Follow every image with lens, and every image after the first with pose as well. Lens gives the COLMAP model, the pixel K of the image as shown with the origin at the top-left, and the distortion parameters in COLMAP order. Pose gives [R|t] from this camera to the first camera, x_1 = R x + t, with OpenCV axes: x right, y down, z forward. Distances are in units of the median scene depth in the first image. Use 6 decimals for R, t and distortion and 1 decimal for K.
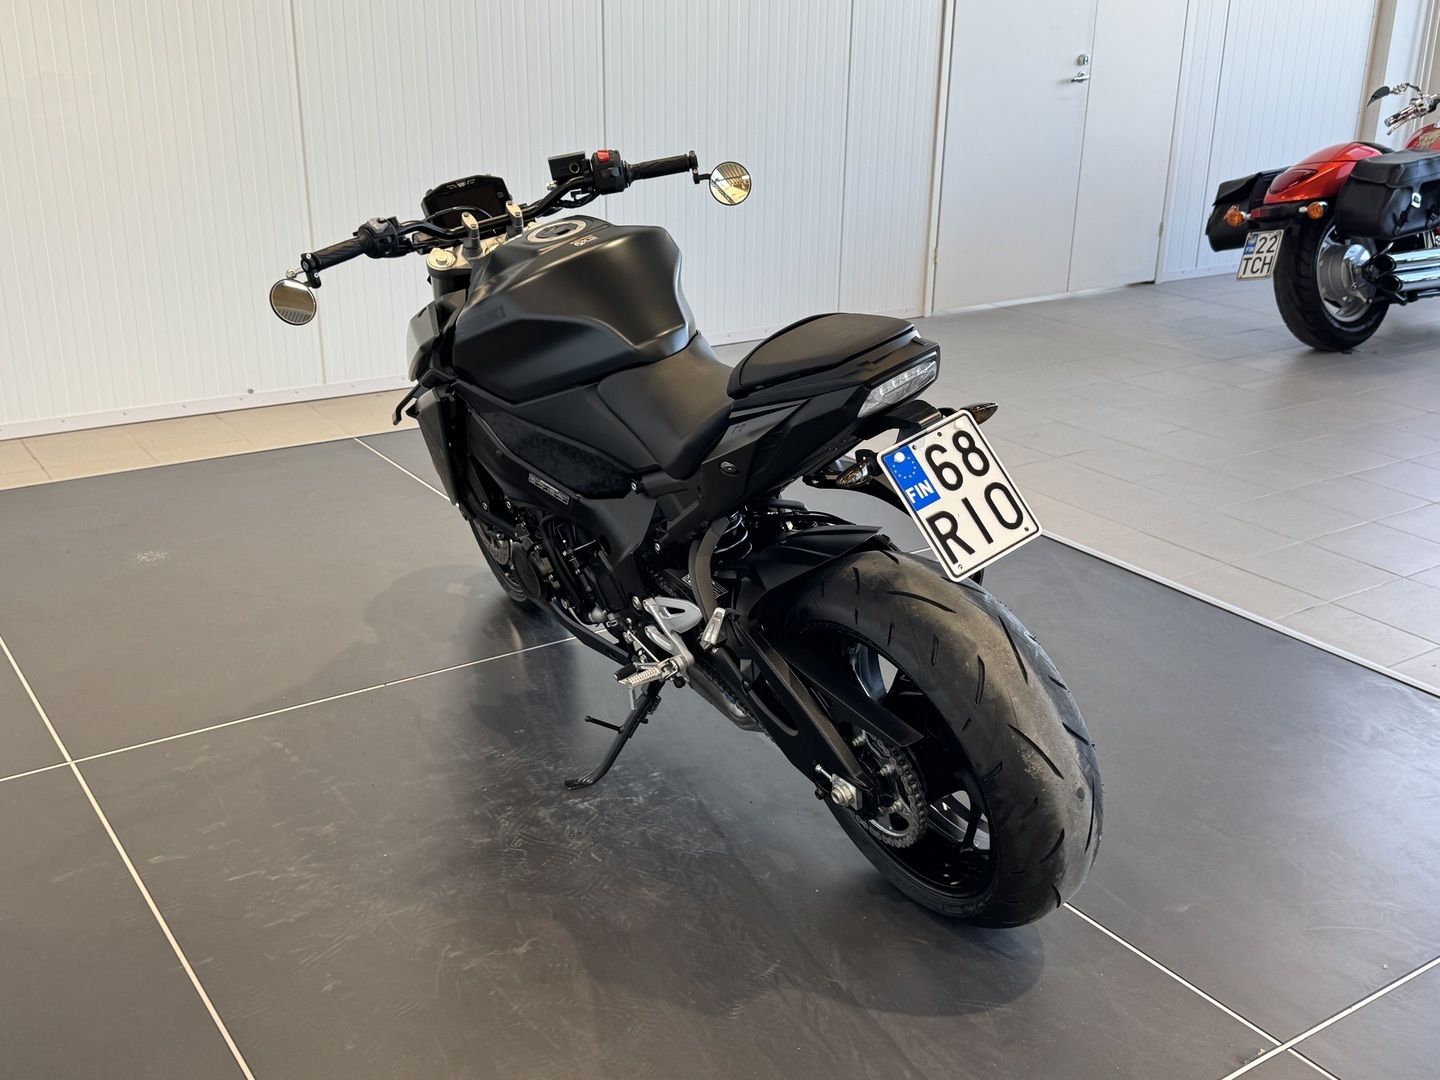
lens RADIAL K [[1538.3, 0, 717.5], [0, 1538.3, 542.6], [0, 0, 1]] dist [0.032910, 0.000000]
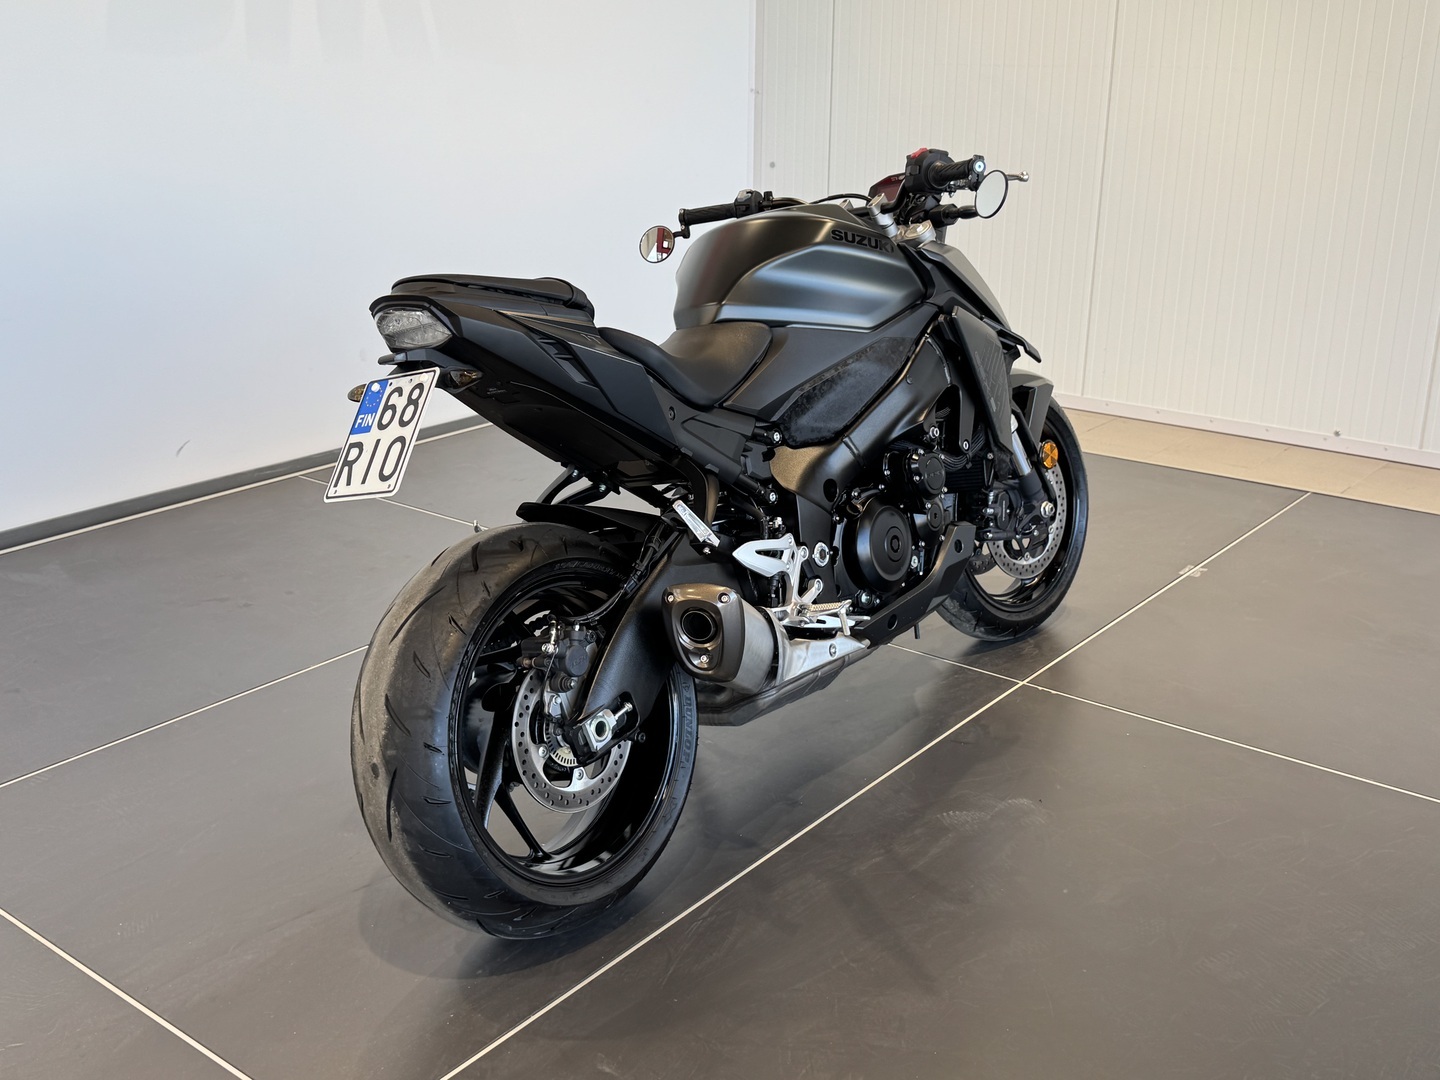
lens RADIAL K [[1538.3, 0, 715.9], [0, 1538.3, 535.2], [0, 0, 1]] dist [0.032910, 0.000000]
pose [[0.284837, 0.283475, -0.915702, 1.196479], [-0.324025, 0.927515, 0.186342, -0.236341], [0.902151, 0.243633, 0.356044, 0.843353]]
